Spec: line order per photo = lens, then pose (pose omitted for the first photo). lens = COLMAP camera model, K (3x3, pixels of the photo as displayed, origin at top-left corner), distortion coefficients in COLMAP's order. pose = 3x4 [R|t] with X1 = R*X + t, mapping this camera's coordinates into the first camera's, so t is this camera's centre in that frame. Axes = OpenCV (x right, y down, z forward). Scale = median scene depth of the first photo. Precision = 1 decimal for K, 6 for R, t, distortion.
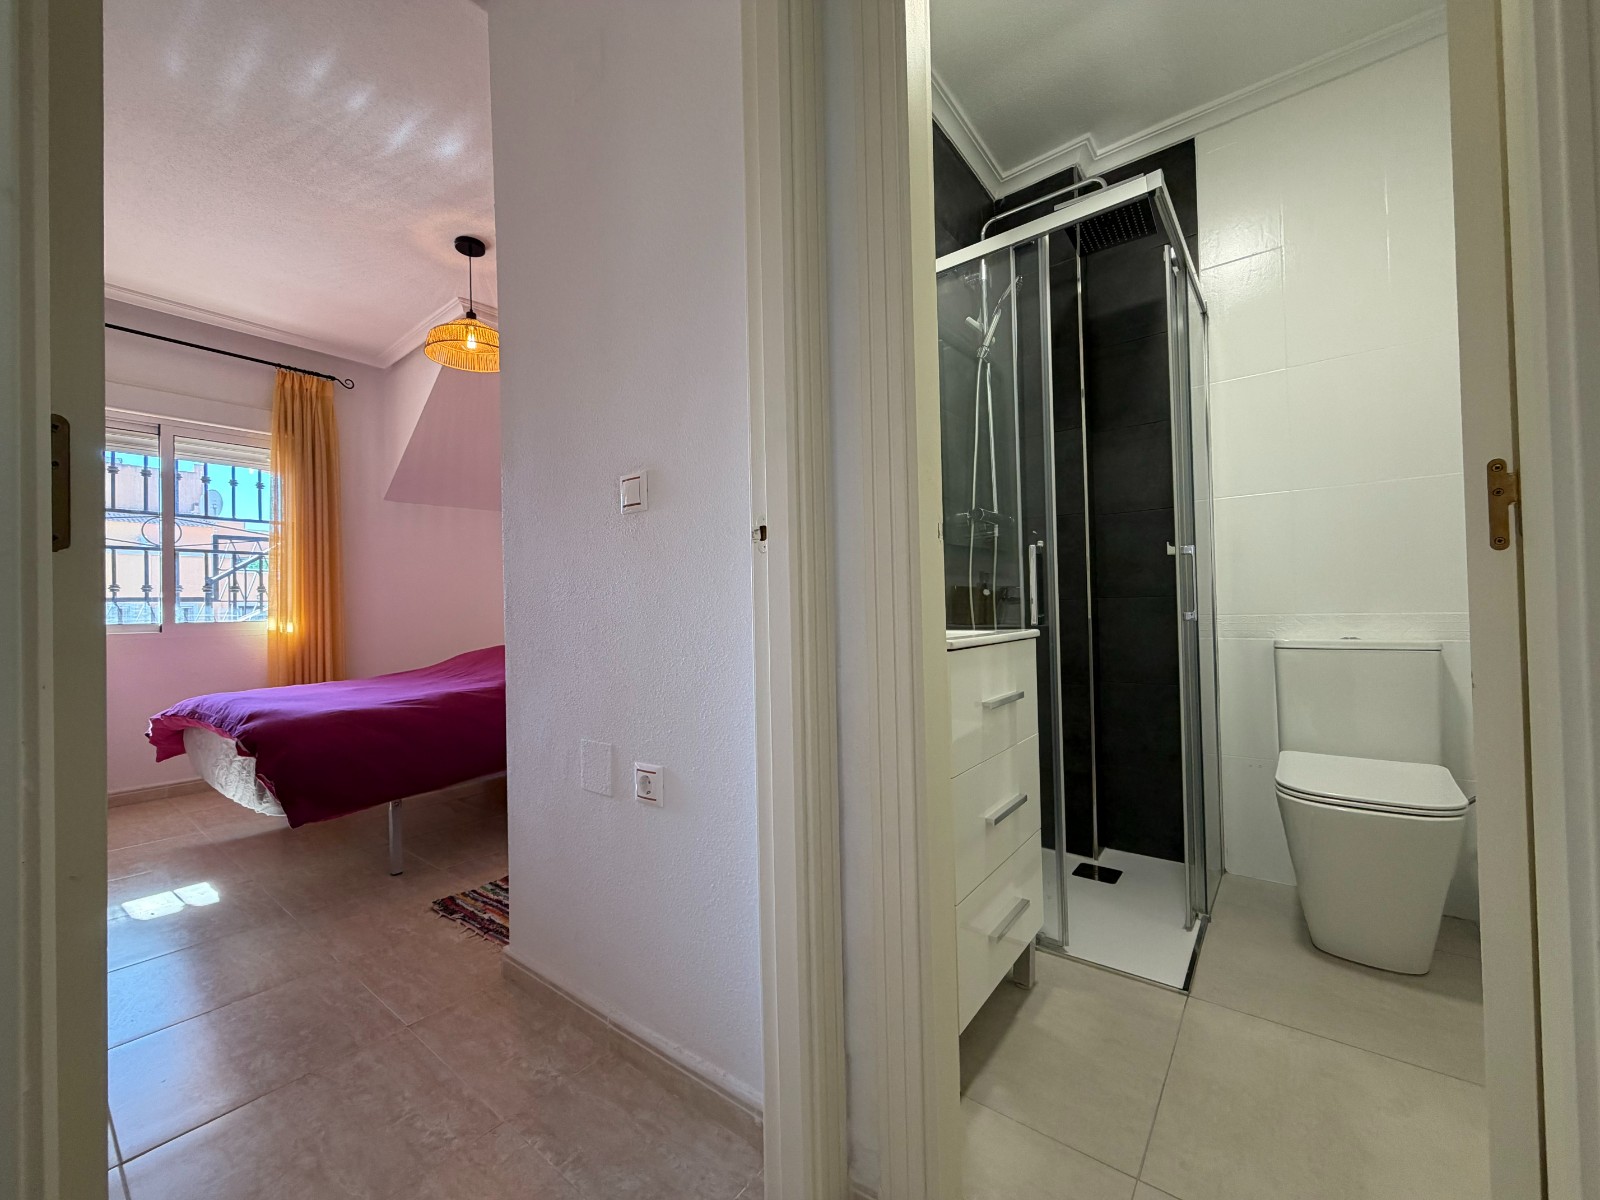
lens RADIAL K [[640.6, 0, 798.5], [0, 640.6, 604.5], [0, 0, 1]] dist [-0.000763, -0.000462]
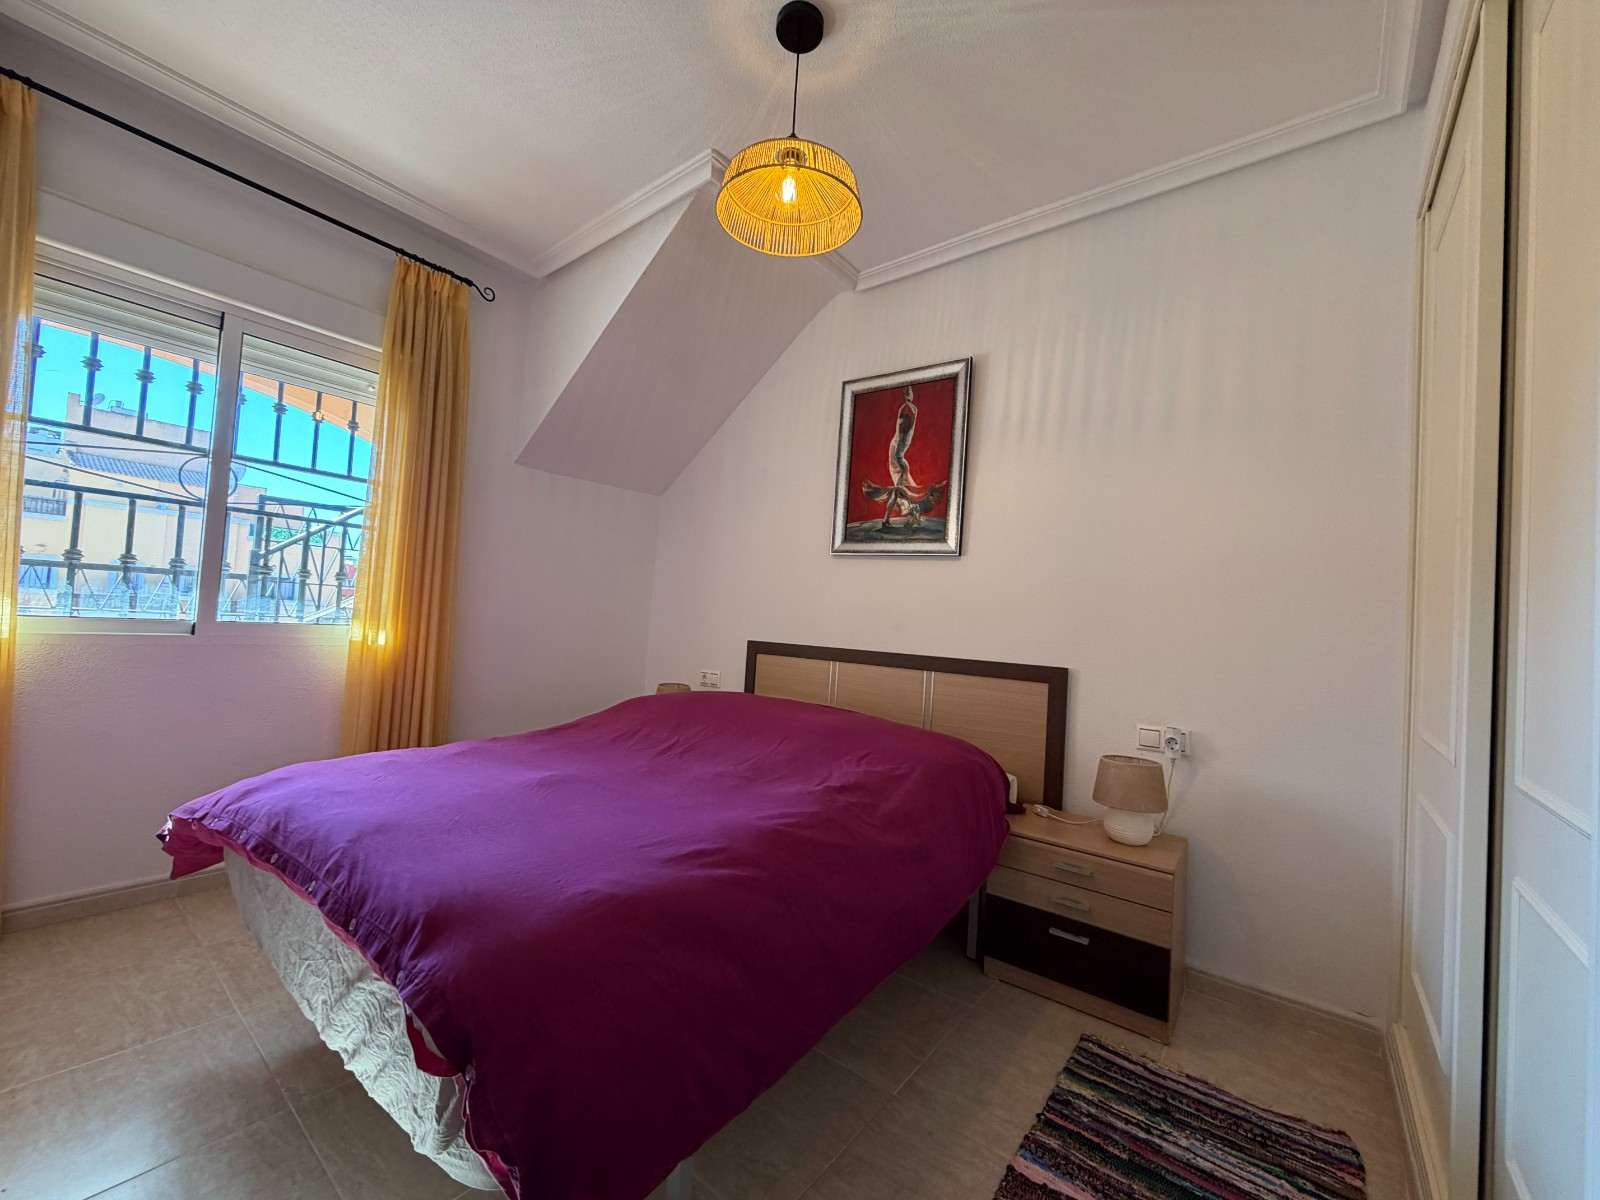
lens RADIAL K [[640.6, 0, 798.5], [0, 640.6, 604.5], [0, 0, 1]] dist [-0.000763, -0.000462]
pose [[0.996281, 0.085899, -0.006778, -0.358272], [-0.085997, 0.996169, -0.015862, -0.025891], [0.005389, 0.016385, 0.999851, 0.331868]]
